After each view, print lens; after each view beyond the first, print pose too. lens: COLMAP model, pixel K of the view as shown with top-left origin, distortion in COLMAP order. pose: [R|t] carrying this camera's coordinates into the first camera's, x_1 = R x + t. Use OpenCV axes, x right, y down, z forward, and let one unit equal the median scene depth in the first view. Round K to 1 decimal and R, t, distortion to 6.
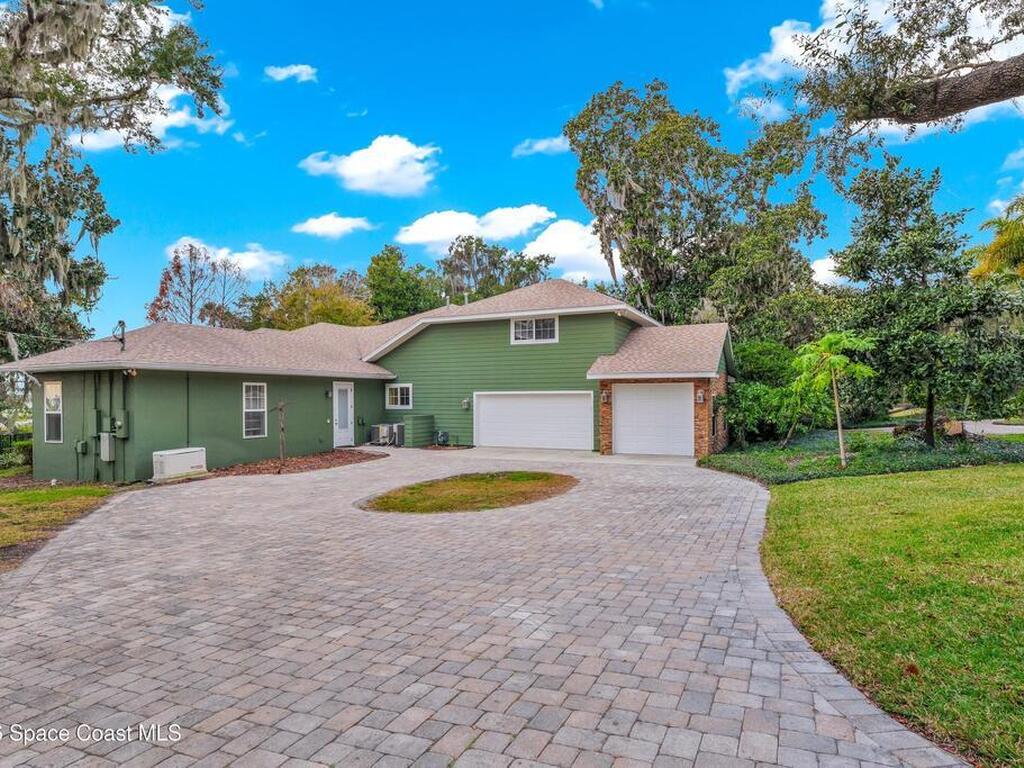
lens RADIAL K [[489.7, 0, 512.0], [0, 489.7, 384.0], [0, 0, 1]] dist [0.000445, -0.000213]
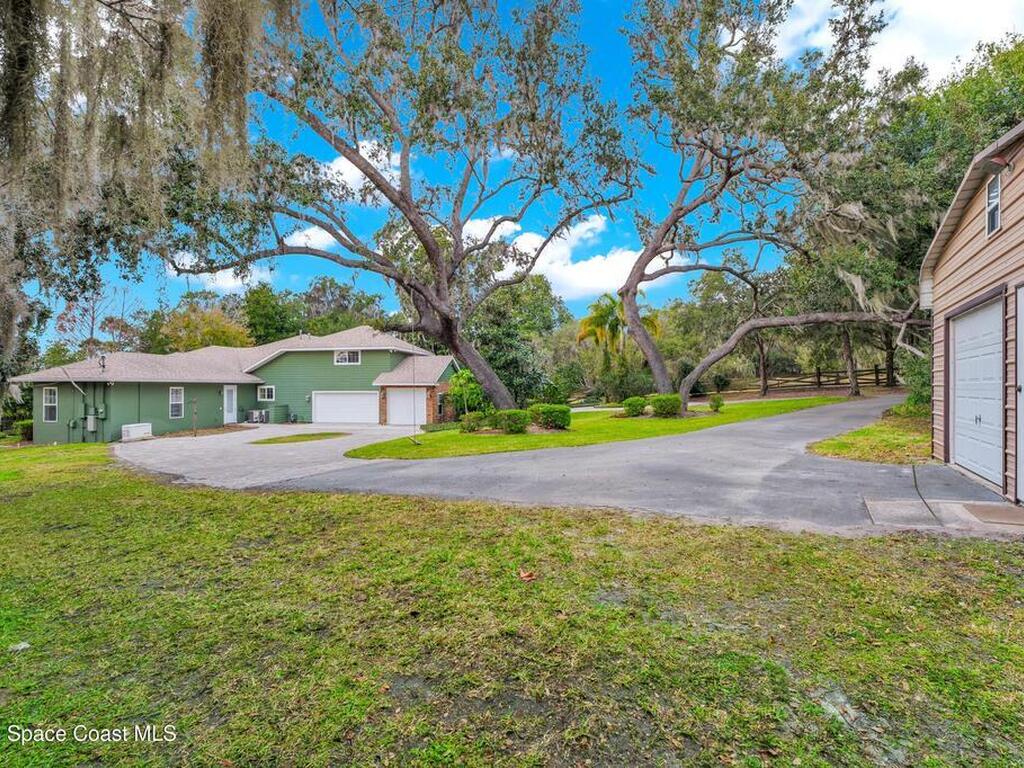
lens RADIAL K [[475.4, 0, 512.0], [0, 475.4, 384.0], [0, 0, 1]] dist [-0.001570, -0.000090]
pose [[0.974256, 0.004685, 0.225397, 0.240221], [-0.011059, 0.999574, 0.027025, -0.065477], [-0.225174, -0.028821, 0.973892, -0.836173]]
